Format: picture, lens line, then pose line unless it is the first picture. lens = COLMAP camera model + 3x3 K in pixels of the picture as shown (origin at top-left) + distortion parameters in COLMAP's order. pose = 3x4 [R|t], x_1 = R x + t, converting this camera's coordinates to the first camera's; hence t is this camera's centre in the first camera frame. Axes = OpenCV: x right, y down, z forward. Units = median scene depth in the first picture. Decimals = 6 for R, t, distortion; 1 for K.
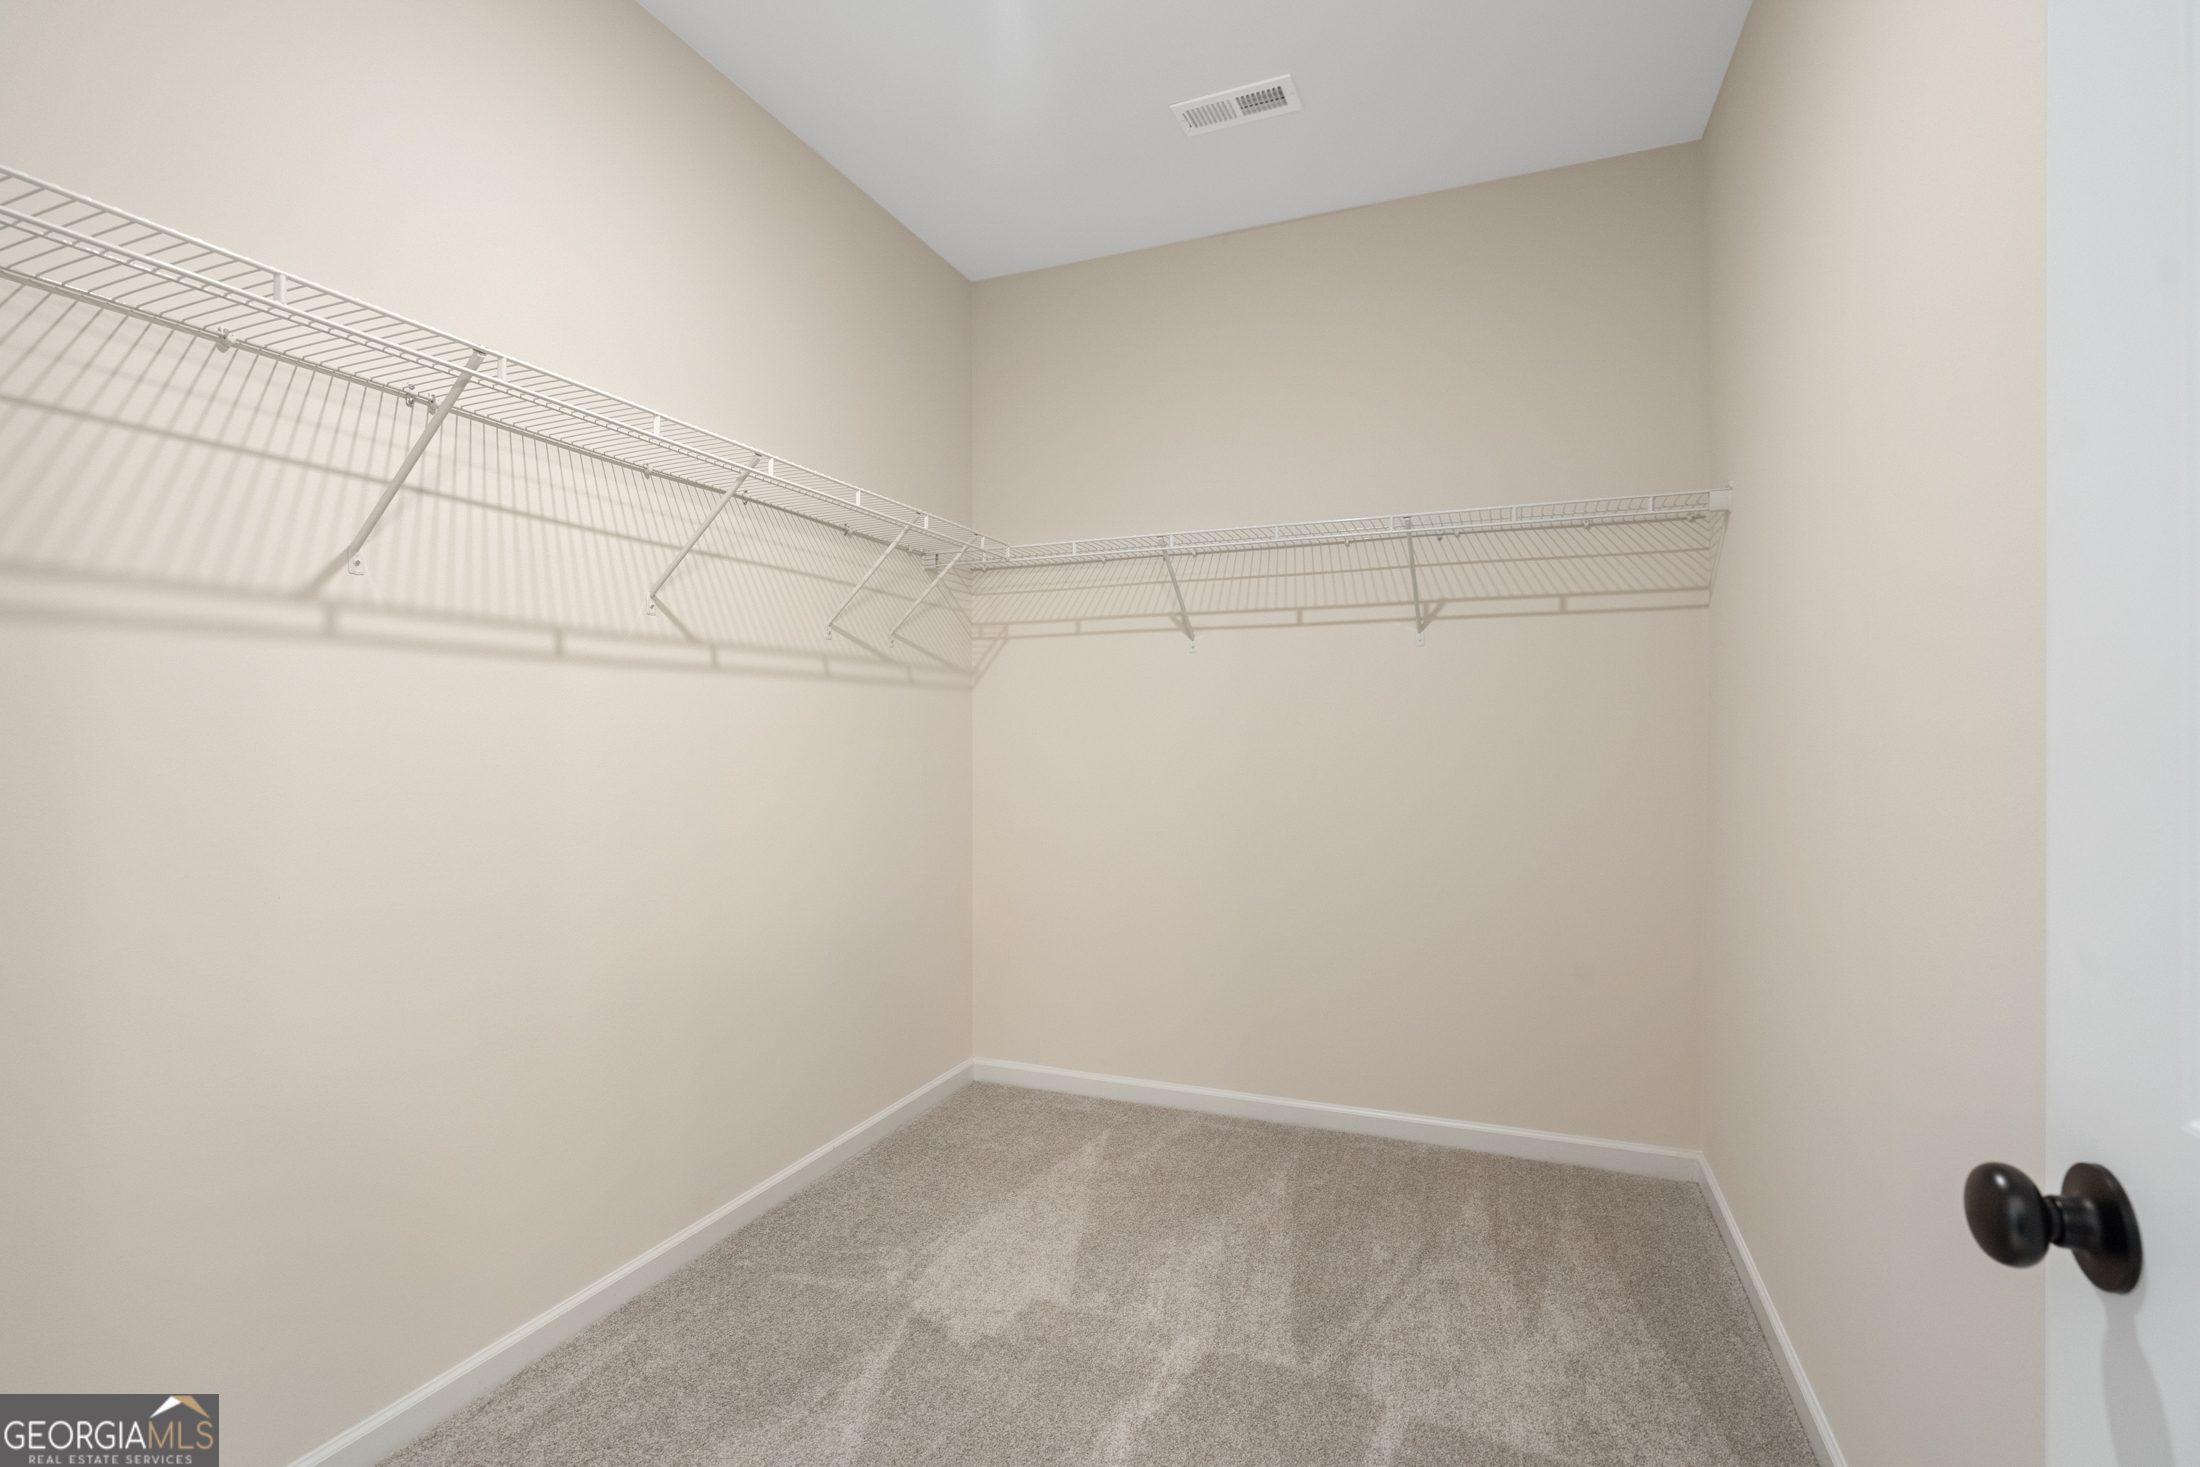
lens RADIAL K [[1013.2, 0, 1100.0], [0, 1013.2, 733.5], [0, 0, 1]] dist [0.001644, -0.000165]
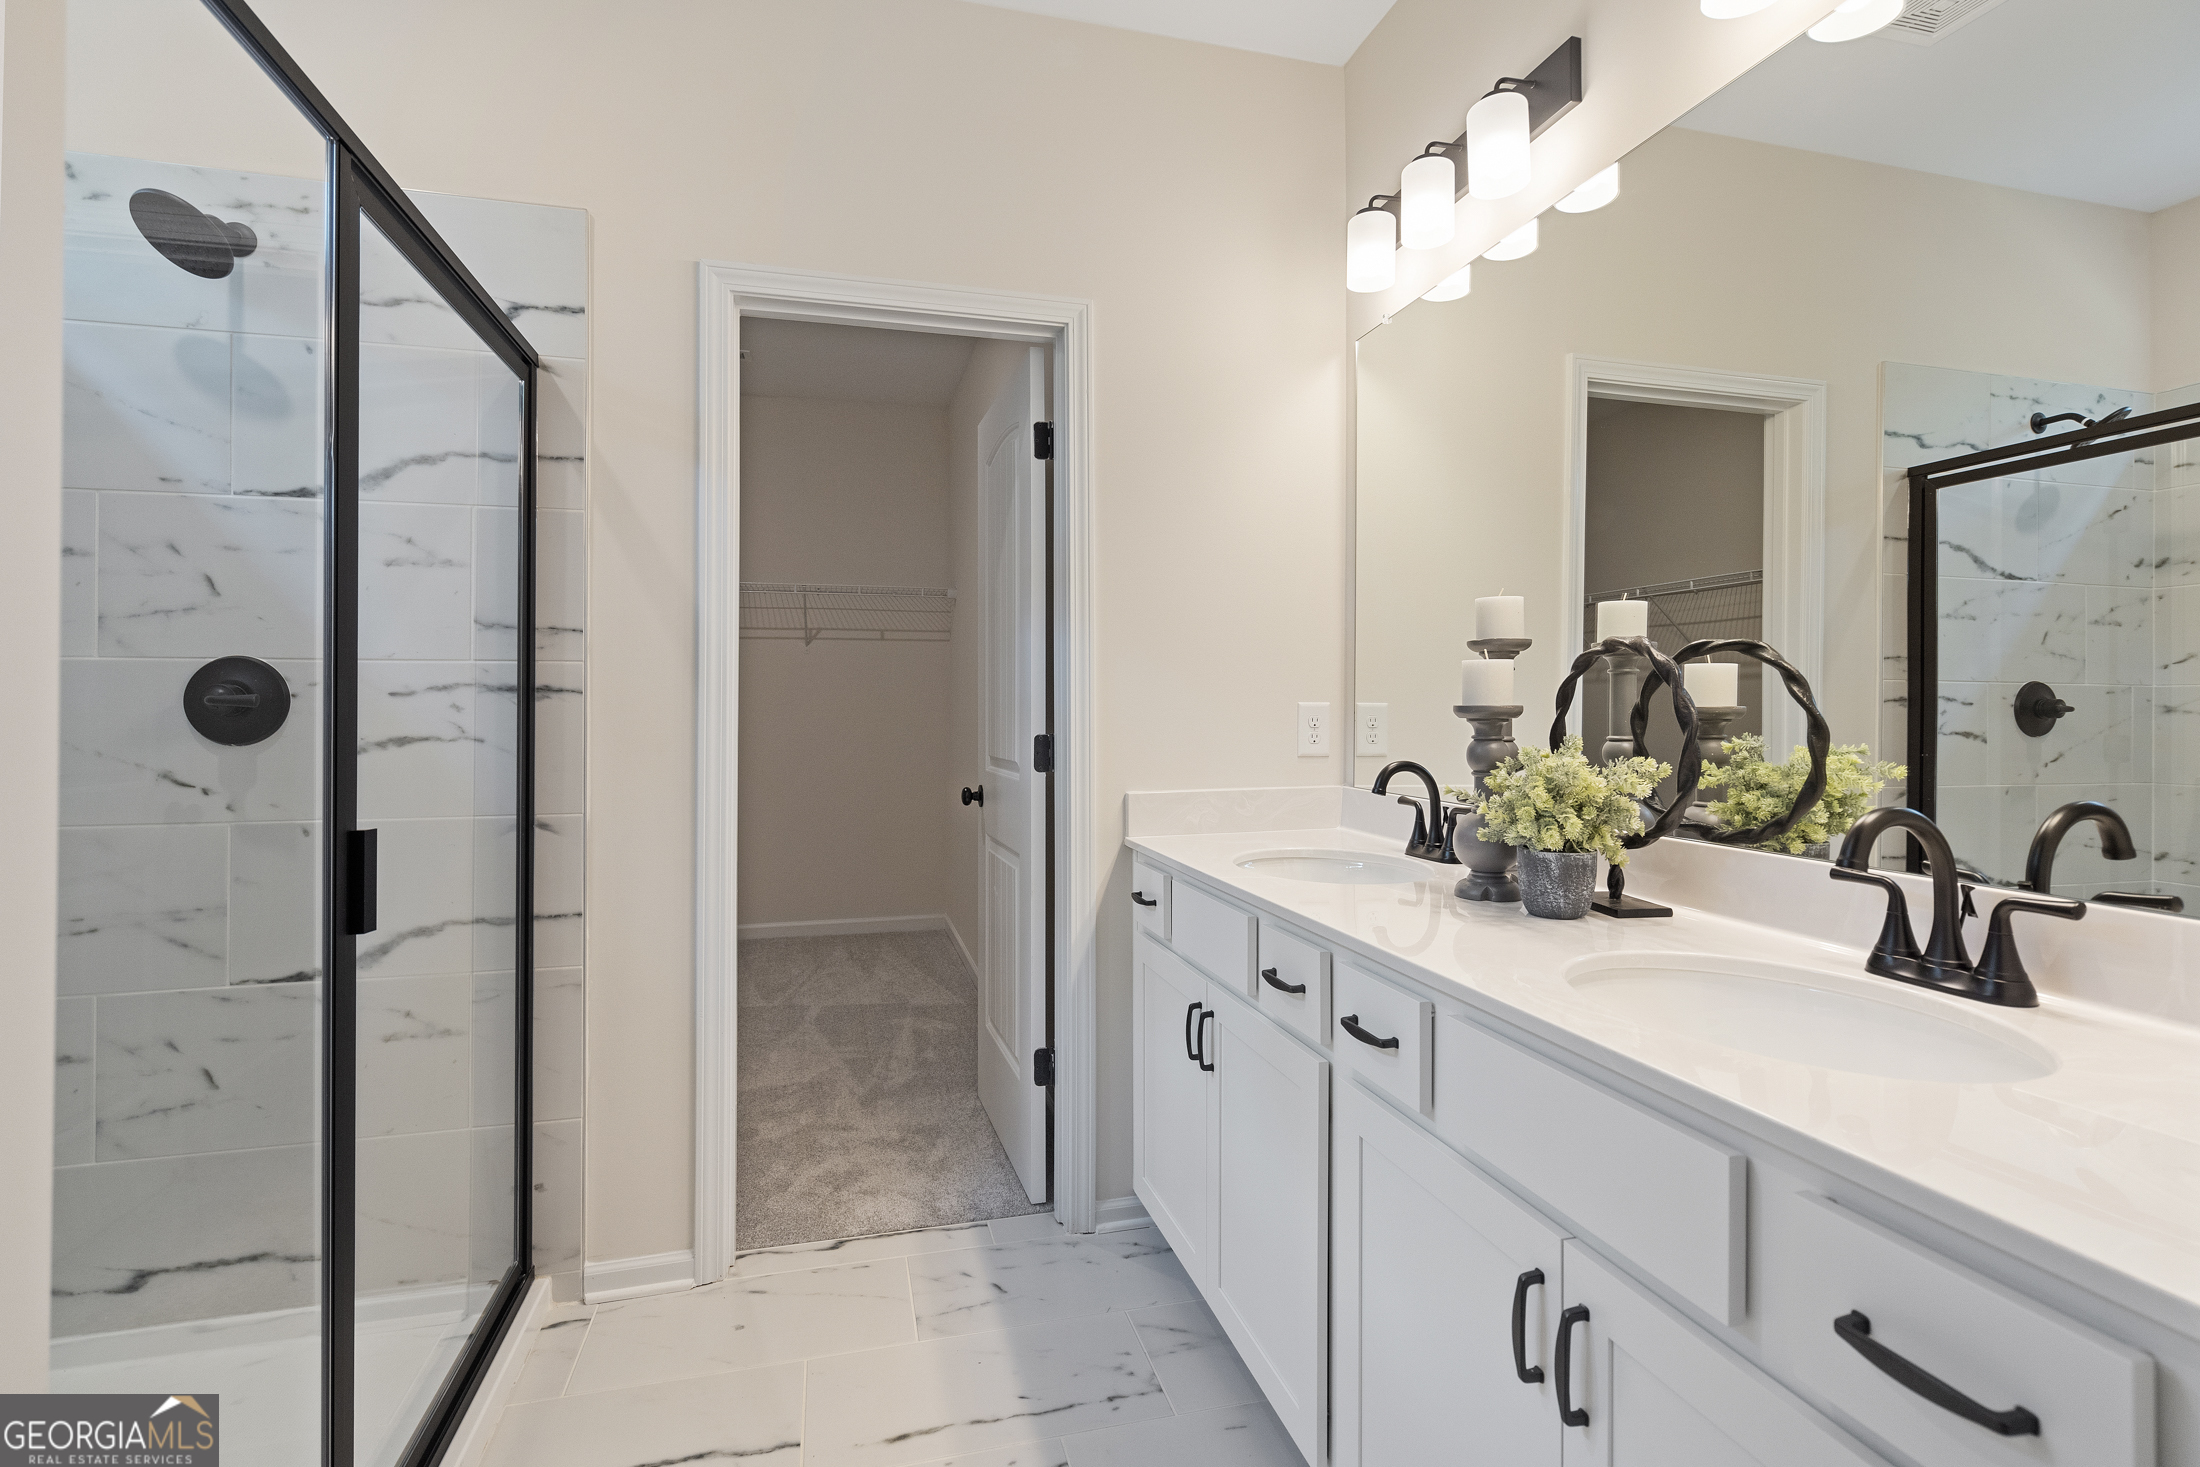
lens RADIAL K [[1013.2, 0, 1100.0], [0, 1013.2, 733.5], [0, 0, 1]] dist [0.001644, -0.000165]
pose [[0.796952, -0.010954, 0.603943, -0.419536], [-0.007426, 0.999582, 0.027929, -0.001651], [-0.603997, -0.026743, 0.796538, -0.871627]]
